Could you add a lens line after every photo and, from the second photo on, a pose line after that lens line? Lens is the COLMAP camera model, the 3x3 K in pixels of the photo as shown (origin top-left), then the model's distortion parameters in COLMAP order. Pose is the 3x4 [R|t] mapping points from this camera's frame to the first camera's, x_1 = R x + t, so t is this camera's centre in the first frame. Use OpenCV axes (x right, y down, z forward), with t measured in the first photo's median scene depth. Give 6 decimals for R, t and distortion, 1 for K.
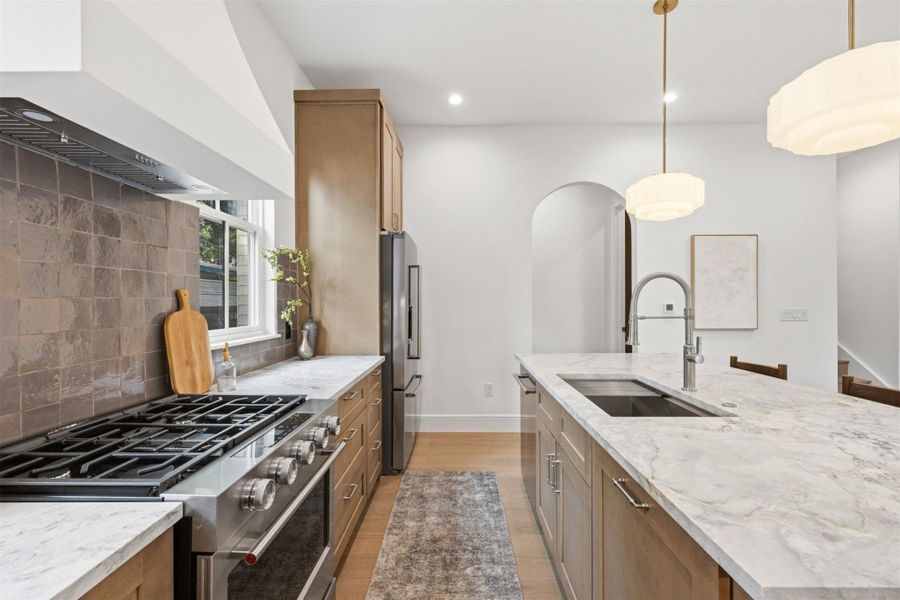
lens RADIAL K [[384.7, 0, 446.5], [0, 384.7, 302.4], [0, 0, 1]] dist [-0.001622, 0.000307]
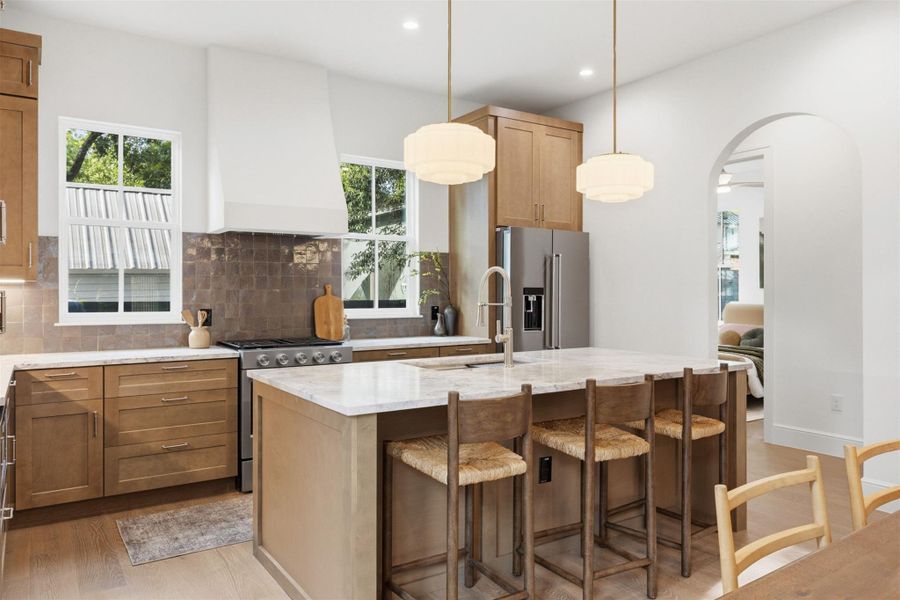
lens RADIAL K [[657.5, 0, 442.6], [0, 657.5, 285.8], [0, 0, 1]] dist [0.041600, -0.005666]
pose [[0.539369, -0.001800, -0.842068, 2.047260], [-0.004939, 0.999974, -0.005302, -0.011316], [0.842055, 0.007019, 0.539346, -0.246267]]
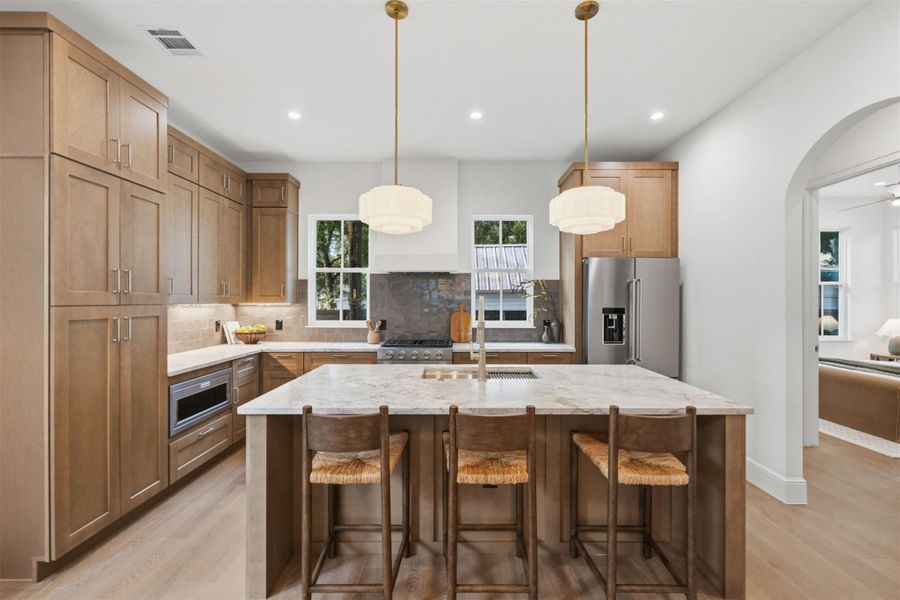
lens RADIAL K [[395.3, 0, 450.4], [0, 395.3, 301.1], [0, 0, 1]] dist [0.016253, -0.001334]
pose [[-0.006152, 0.006223, -0.999962, 1.914738], [-0.002105, 0.999978, 0.006236, -0.065812], [0.999979, 0.002144, -0.006139, 0.807567]]
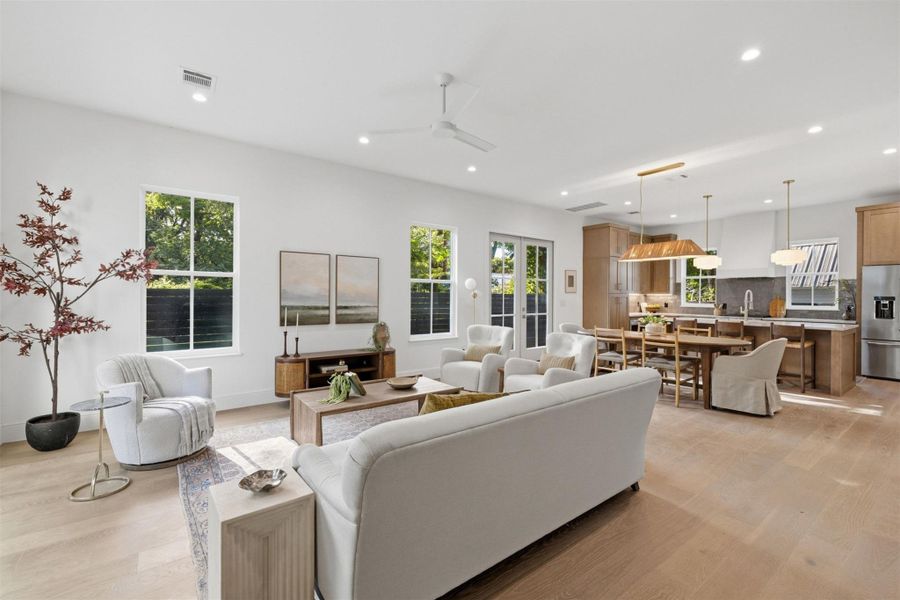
lens RADIAL K [[426.6, 0, 423.6], [0, 426.6, 301.5], [0, 0, 1]] dist [-0.014043, -0.000003]
pose [[-0.805535, 0.004605, -0.592530, 5.153201], [-0.002294, 0.999938, 0.010890, -0.000105], [0.592543, 0.010132, -0.805475, 2.254285]]
